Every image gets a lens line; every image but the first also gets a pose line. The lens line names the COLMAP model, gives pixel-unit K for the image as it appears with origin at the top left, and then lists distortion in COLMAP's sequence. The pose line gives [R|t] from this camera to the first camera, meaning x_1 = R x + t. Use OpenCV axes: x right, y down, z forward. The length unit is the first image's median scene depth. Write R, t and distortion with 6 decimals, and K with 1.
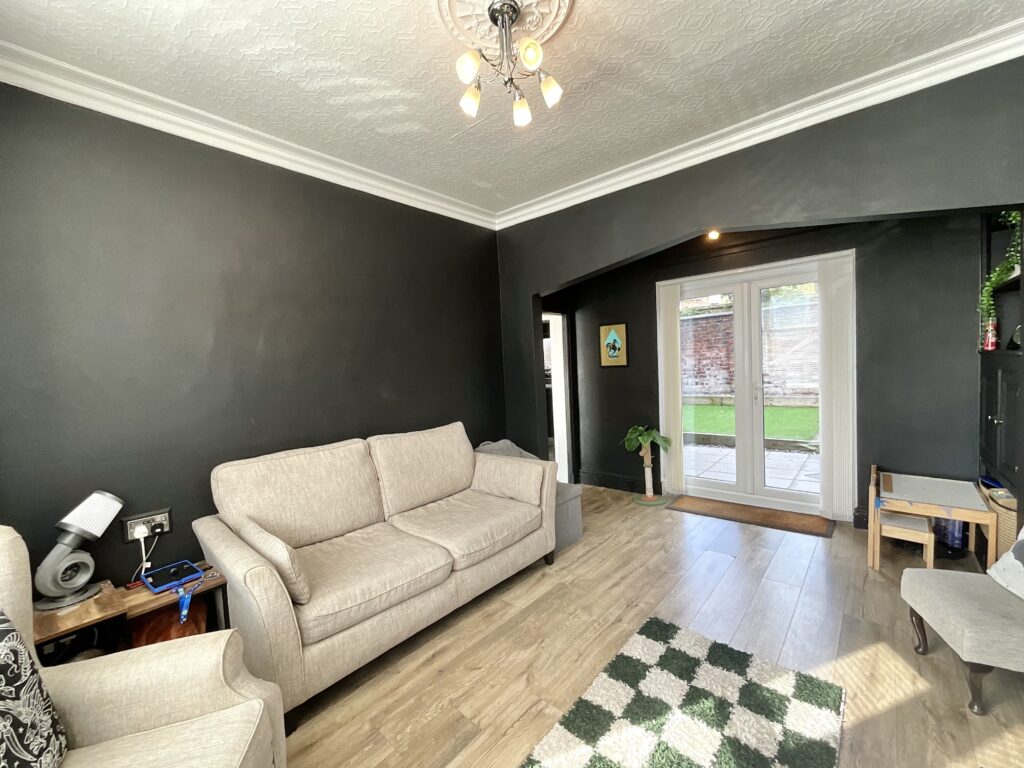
lens RADIAL K [[417.2, 0, 517.0], [0, 417.2, 383.3], [0, 0, 1]] dist [-0.000185, -0.000082]
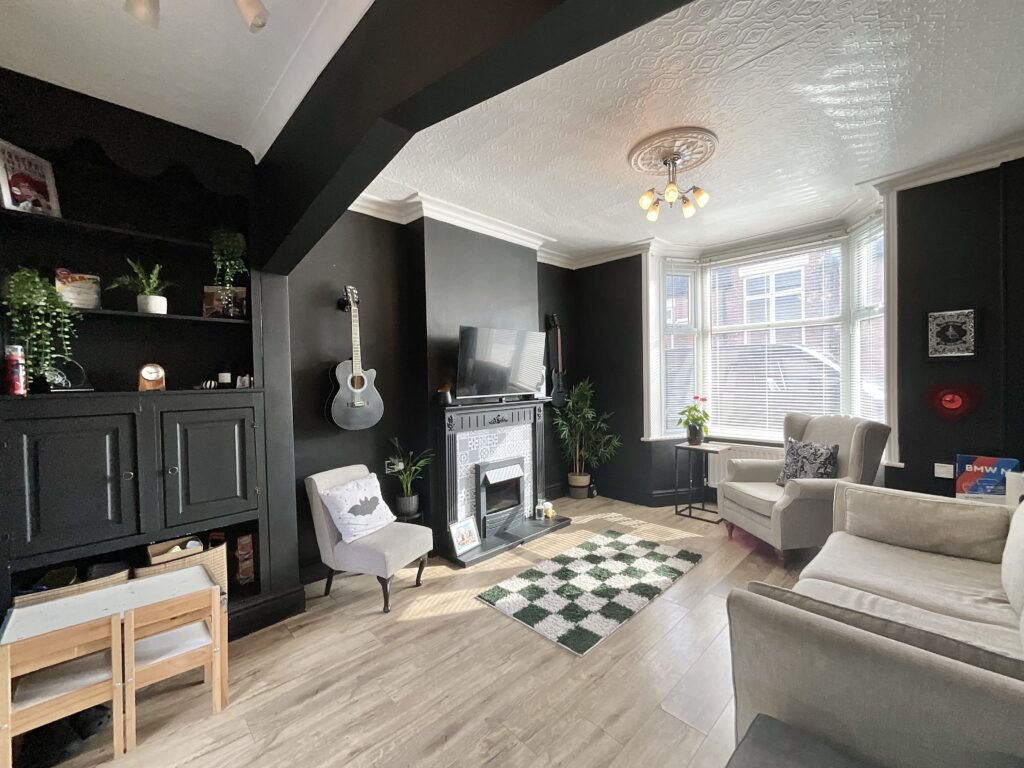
lens RADIAL K [[417.2, 0, 510.2], [0, 417.2, 383.2], [0, 0, 1]] dist [-0.000185, -0.000082]
pose [[-0.993214, 0.064416, 0.096838, 0.407835], [0.069527, 0.996308, 0.050362, -0.109196], [-0.093236, 0.056753, -0.994025, 2.223651]]
